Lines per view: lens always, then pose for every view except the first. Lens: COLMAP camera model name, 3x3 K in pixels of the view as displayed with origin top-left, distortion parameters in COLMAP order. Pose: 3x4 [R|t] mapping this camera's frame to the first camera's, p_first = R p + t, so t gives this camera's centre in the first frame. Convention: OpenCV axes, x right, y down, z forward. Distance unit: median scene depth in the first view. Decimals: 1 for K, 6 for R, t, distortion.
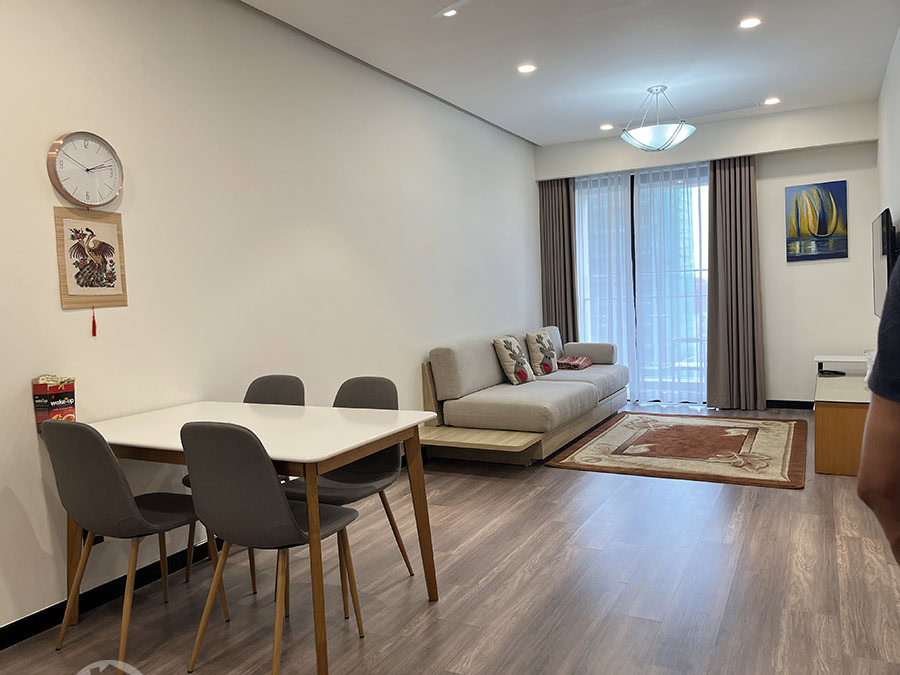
lens RADIAL K [[699.1, 0, 444.2], [0, 699.1, 335.4], [0, 0, 1]] dist [0.014685, -0.008885]
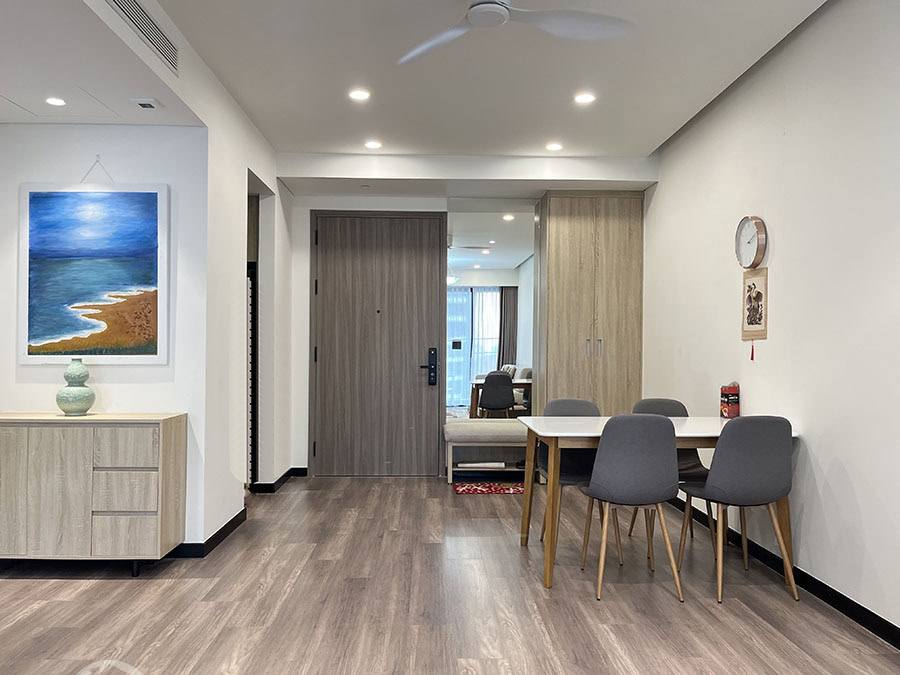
lens RADIAL K [[699.1, 0, 447.1], [0, 699.1, 338.9], [0, 0, 1]] dist [0.014685, -0.008885]
pose [[-0.868333, 0.024169, -0.495393, 0.721686], [-0.008286, 0.997966, 0.063211, -0.125685], [0.495913, 0.058993, -0.866366, 1.924864]]
